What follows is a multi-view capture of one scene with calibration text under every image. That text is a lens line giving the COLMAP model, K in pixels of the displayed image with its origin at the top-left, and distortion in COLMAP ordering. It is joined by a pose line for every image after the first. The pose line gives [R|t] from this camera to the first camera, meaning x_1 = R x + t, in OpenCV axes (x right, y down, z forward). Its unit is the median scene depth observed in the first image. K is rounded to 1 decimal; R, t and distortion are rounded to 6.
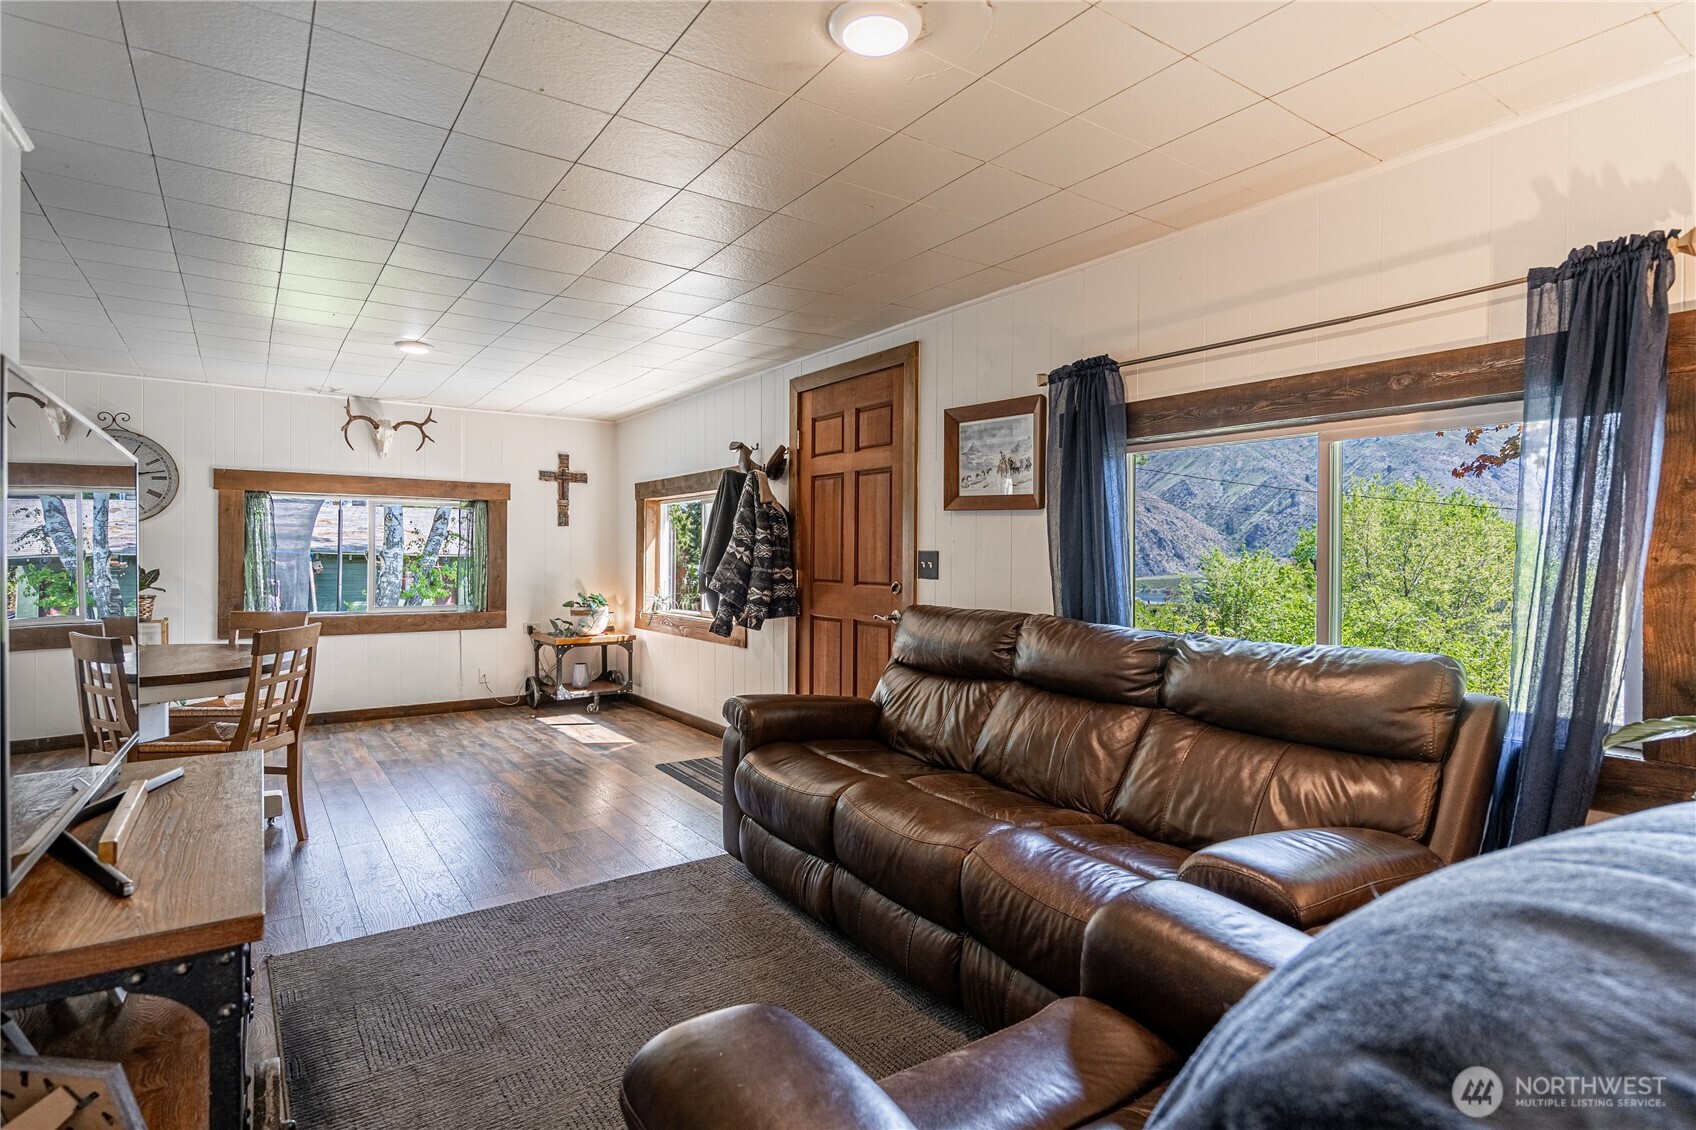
lens RADIAL K [[884.8, 0, 848.2], [0, 884.8, 561.2], [0, 0, 1]] dist [0.001973, -0.000102]
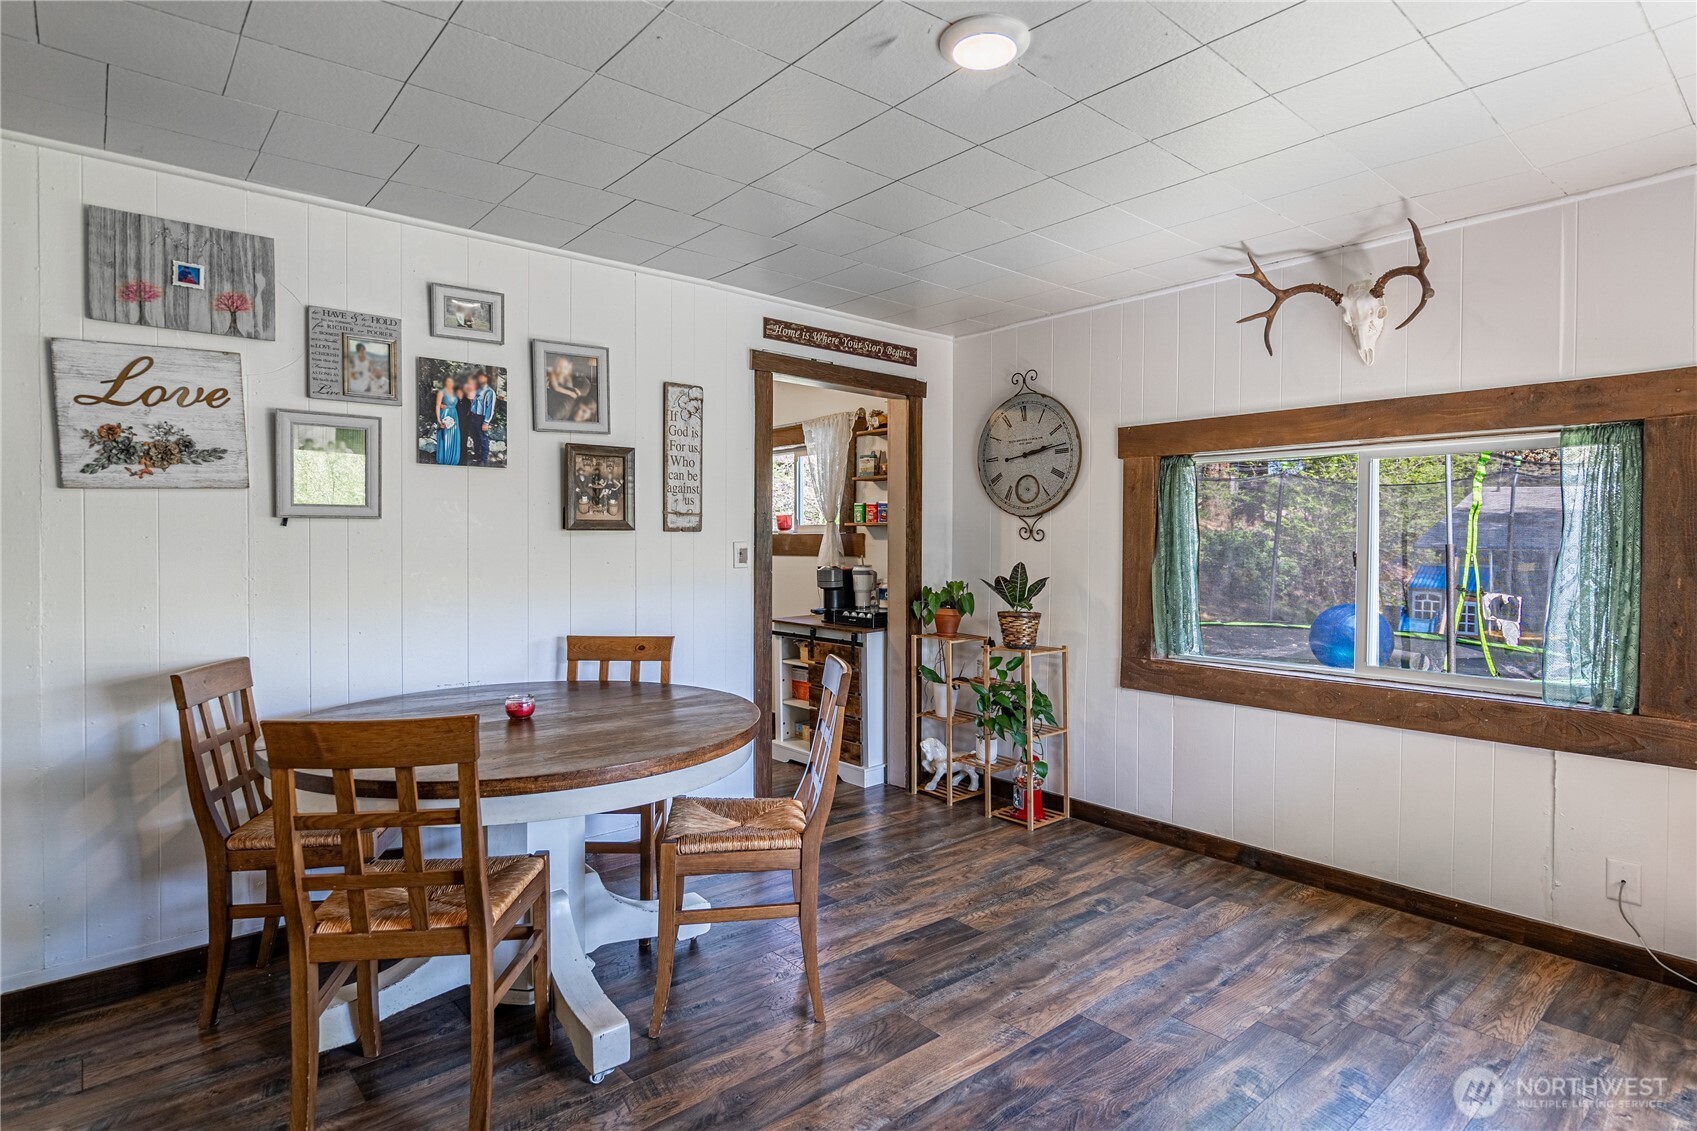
lens RADIAL K [[885.3, 0, 846.3], [0, 885.3, 562.1], [0, 0, 1]] dist [0.001973, -0.000102]
pose [[0.110090, 0.016569, -0.993784, -0.078320], [-0.012157, 0.999809, 0.015323, -0.011981], [0.993847, 0.010395, 0.110270, 0.705959]]
